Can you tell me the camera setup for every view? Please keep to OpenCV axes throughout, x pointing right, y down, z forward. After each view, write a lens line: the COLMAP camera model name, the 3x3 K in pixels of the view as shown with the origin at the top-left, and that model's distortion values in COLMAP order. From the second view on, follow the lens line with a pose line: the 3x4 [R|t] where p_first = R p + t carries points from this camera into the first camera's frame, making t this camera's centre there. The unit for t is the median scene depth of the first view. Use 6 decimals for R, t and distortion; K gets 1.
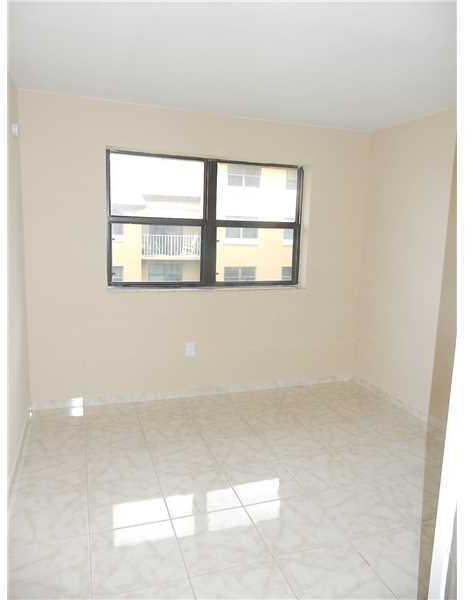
lens RADIAL K [[438.5, 0, 236.5], [0, 438.5, 300.0], [0, 0, 1]] dist [-0.058196, -0.001183]
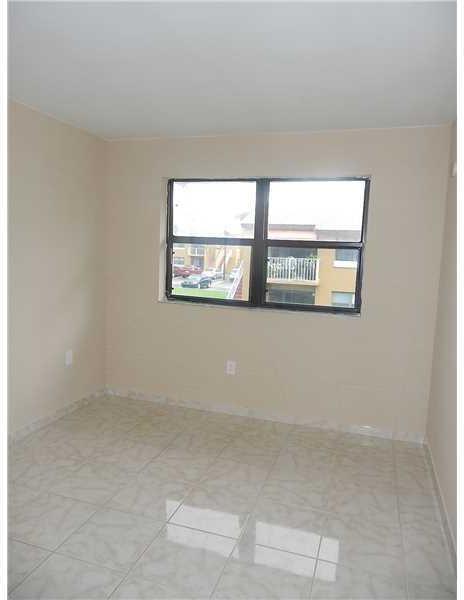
lens RADIAL K [[447.4, 0, 232.0], [0, 447.4, 300.0], [0, 0, 1]] dist [-0.114976, 0.118401]
pose [[0.789702, 0.064540, -0.610086, 0.476342], [-0.104344, 0.994092, -0.029901, -0.010313], [0.604551, 0.087272, 0.791771, 0.168350]]
